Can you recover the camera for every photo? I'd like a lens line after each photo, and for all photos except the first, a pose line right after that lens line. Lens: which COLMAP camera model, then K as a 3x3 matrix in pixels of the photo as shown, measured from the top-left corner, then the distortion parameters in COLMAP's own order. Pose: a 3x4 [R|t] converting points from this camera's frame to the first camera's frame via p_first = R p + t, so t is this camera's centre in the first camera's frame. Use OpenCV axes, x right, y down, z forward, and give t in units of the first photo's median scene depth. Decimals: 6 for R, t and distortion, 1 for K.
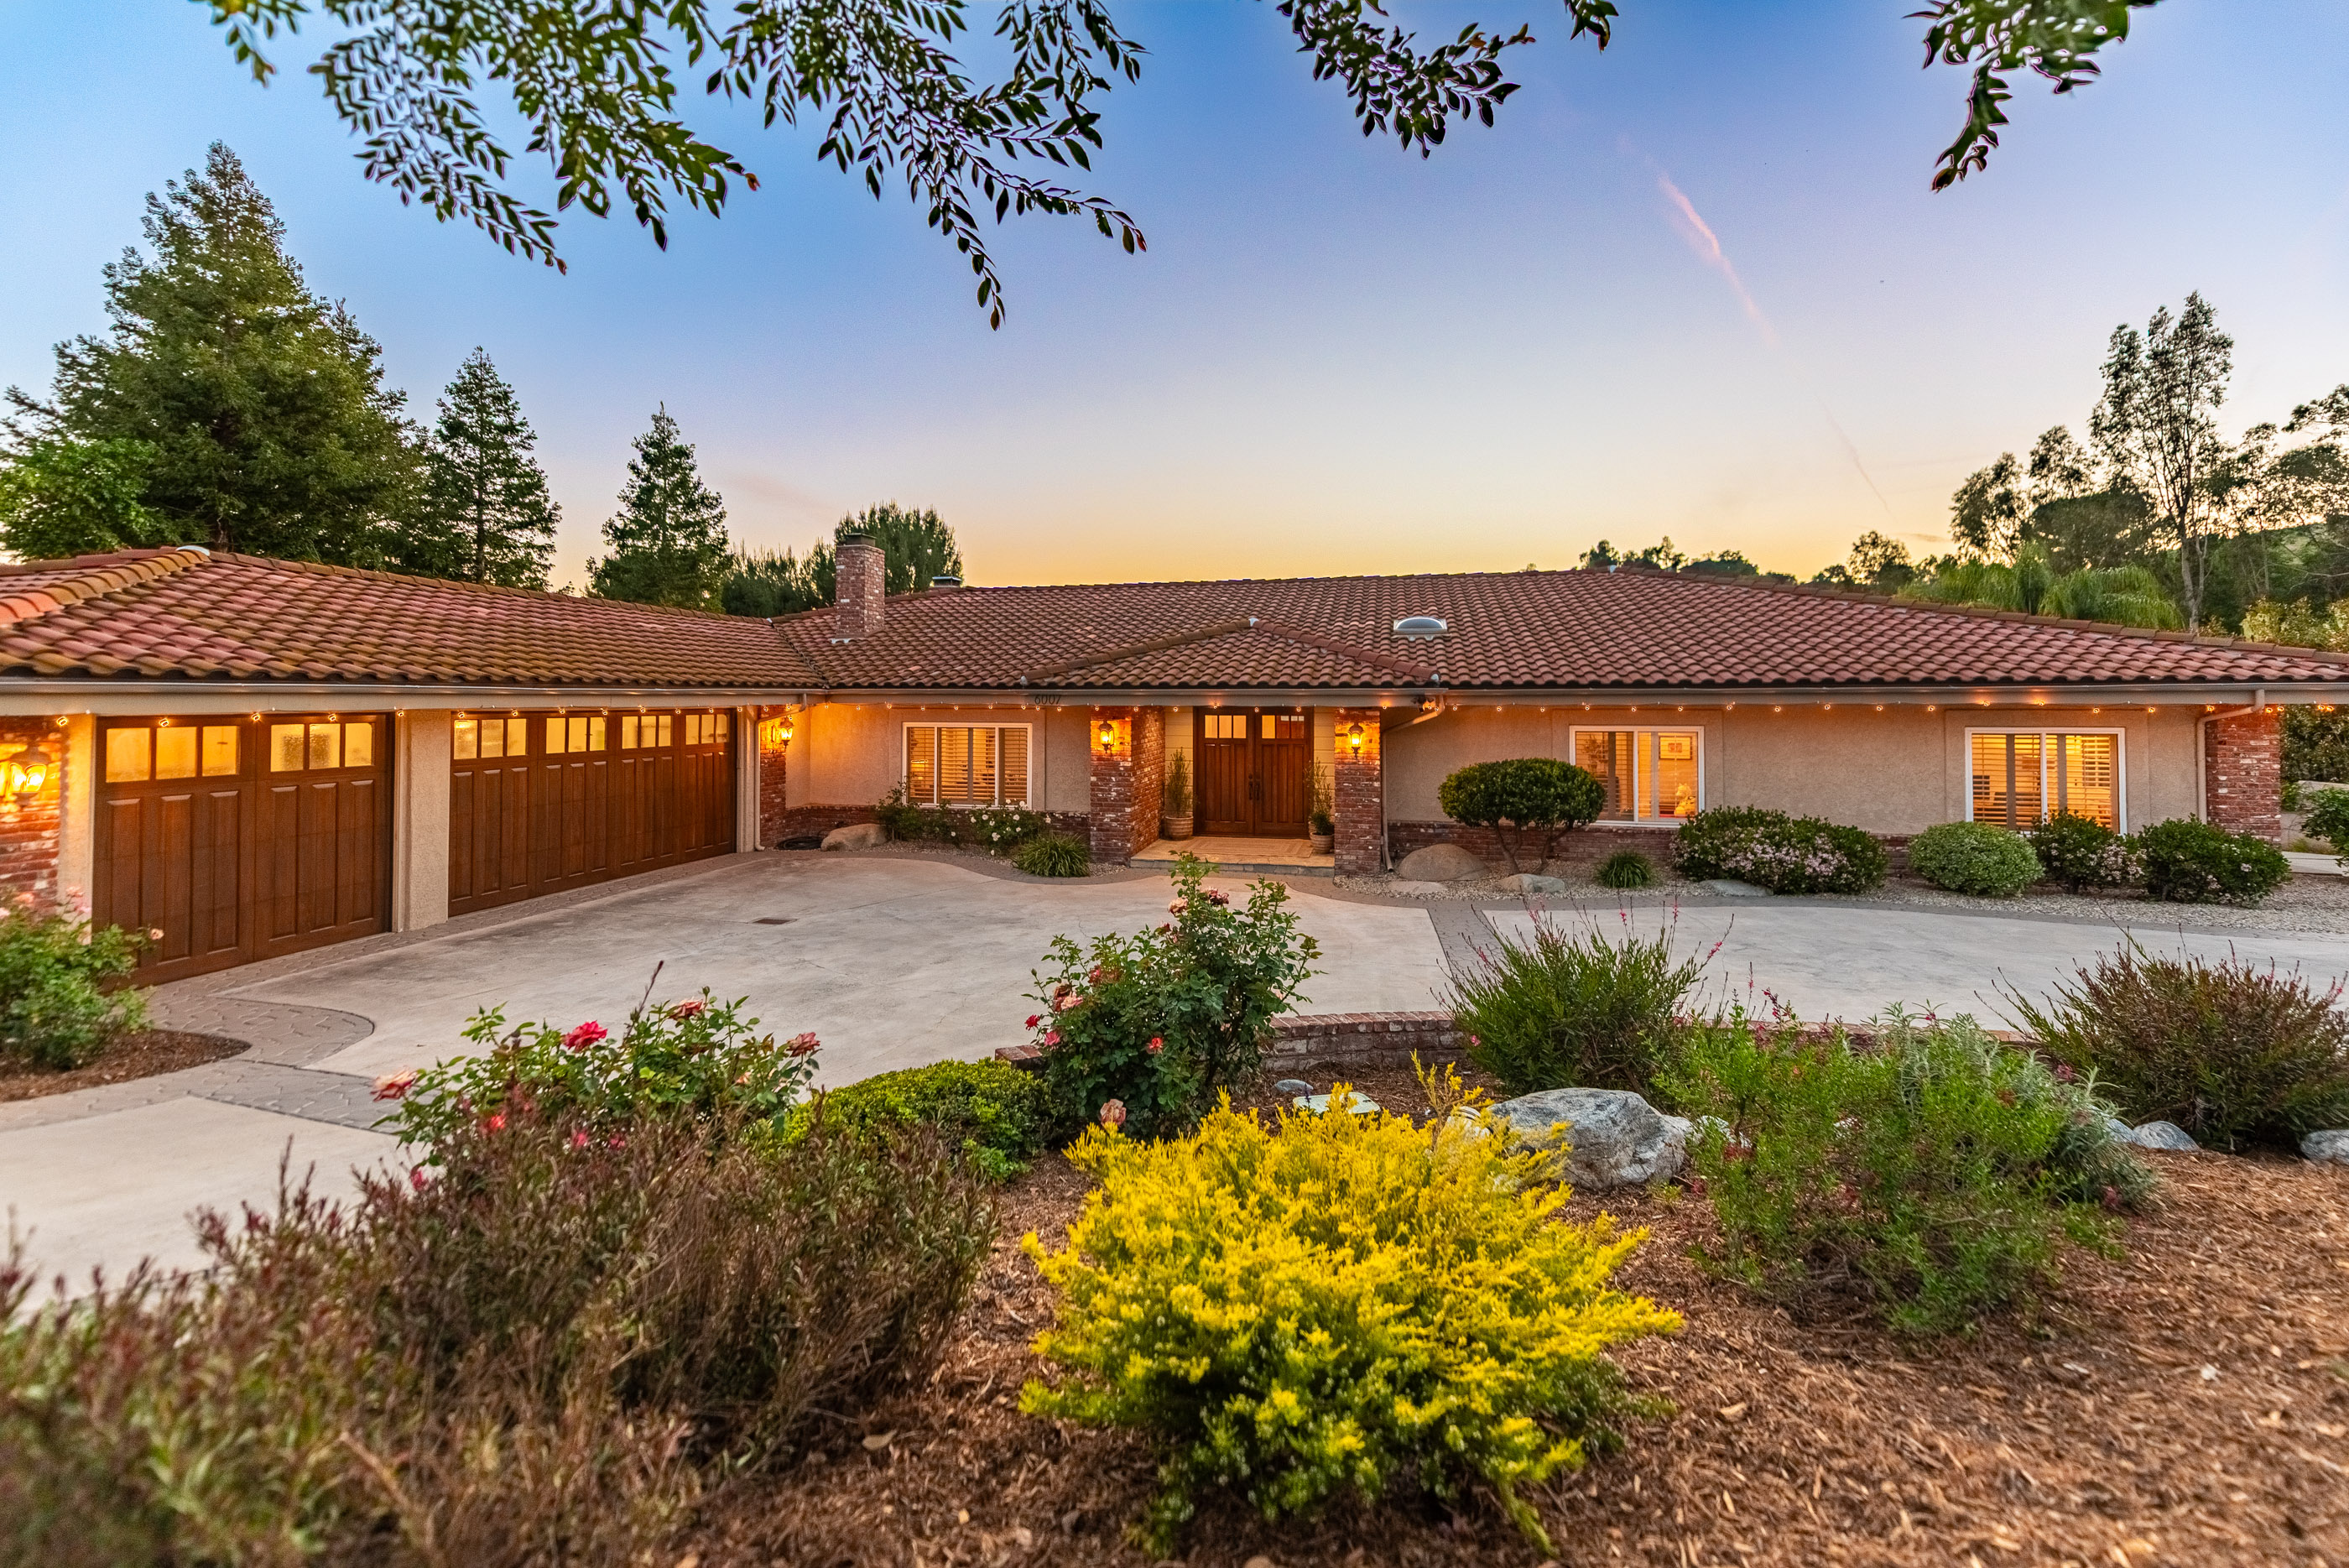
lens RADIAL K [[906.6, 0, 1173.3], [0, 906.6, 738.4], [0, 0, 1]] dist [0.015538, -0.004957]
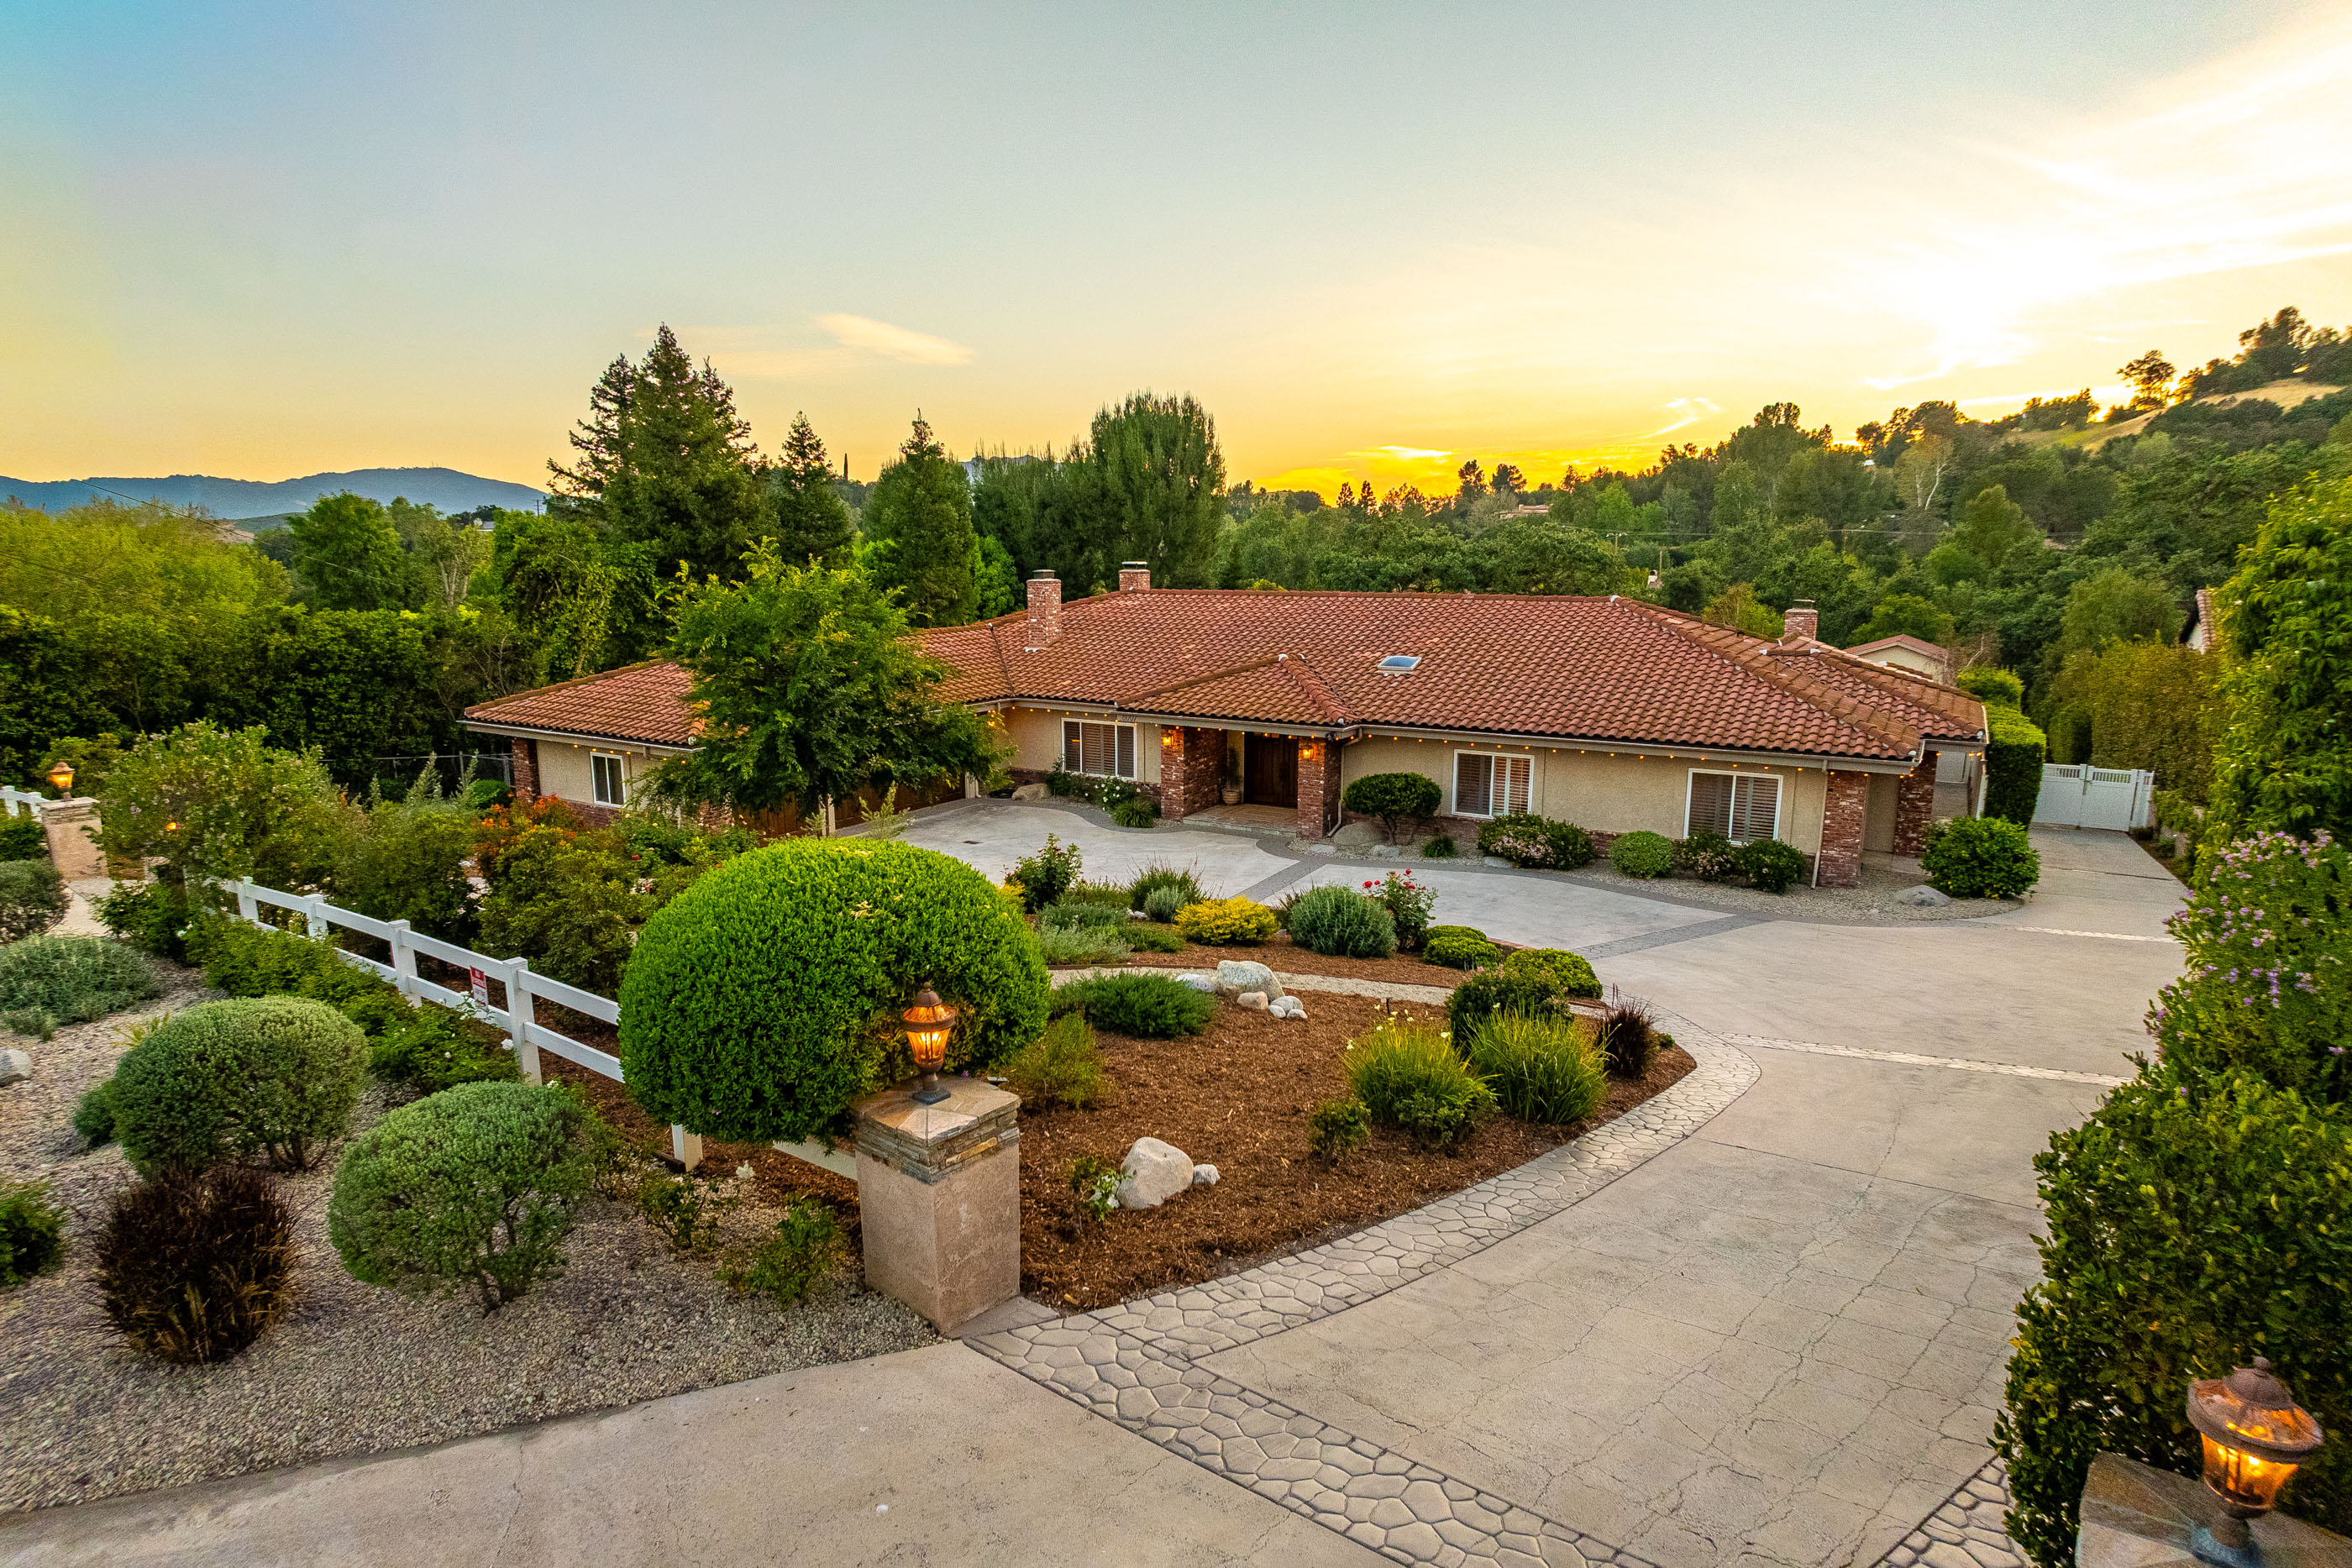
lens RADIAL K [[1742.6, 0, 1176.0], [0, 1742.6, 784.0], [0, 0, 1]] dist [-0.057370, 0.072390]
pose [[0.928613, 0.053811, -0.367128, 0.969010], [0.008358, 0.986144, 0.165682, -0.395491], [0.370957, -0.156923, 0.915296, -1.636344]]
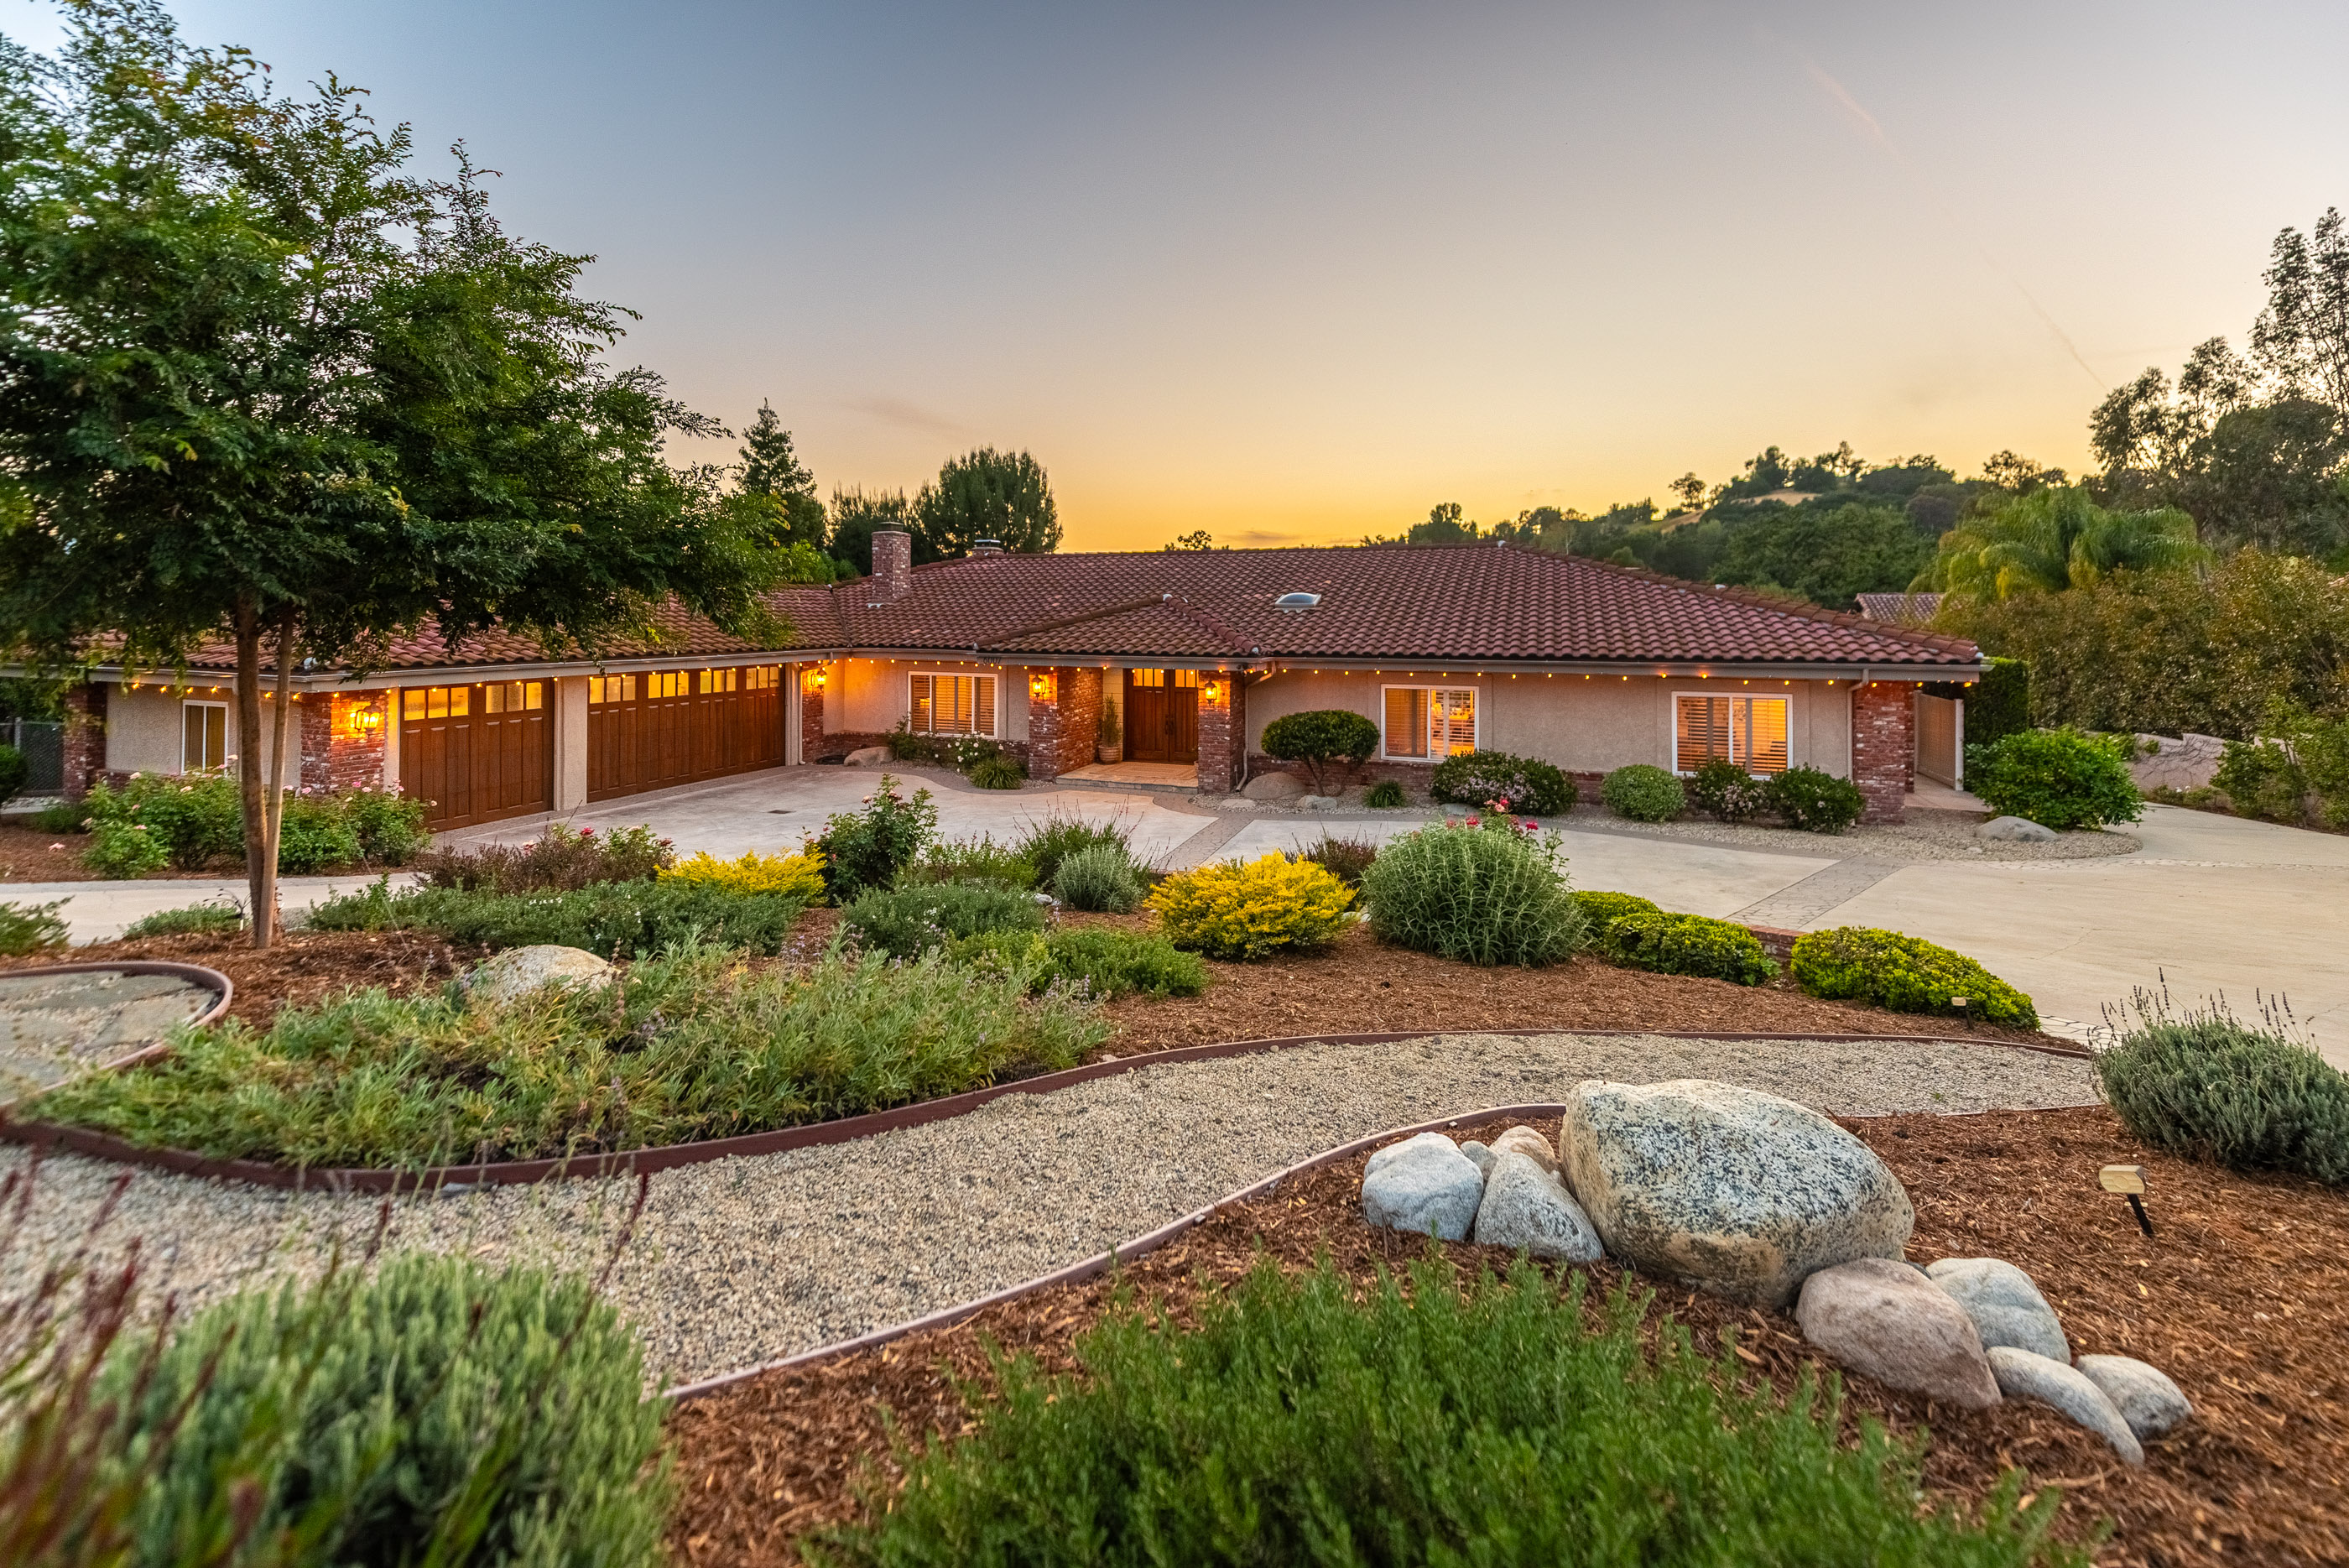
lens RADIAL K [[976.7, 0, 1244.6], [0, 976.7, 666.9], [0, 0, 1]] dist [0.016475, -0.011242]
pose [[0.993154, 0.012013, -0.116193, 0.367037], [-0.009621, 0.999731, 0.021119, -0.060278], [0.116415, -0.019856, 0.993002, -0.379741]]
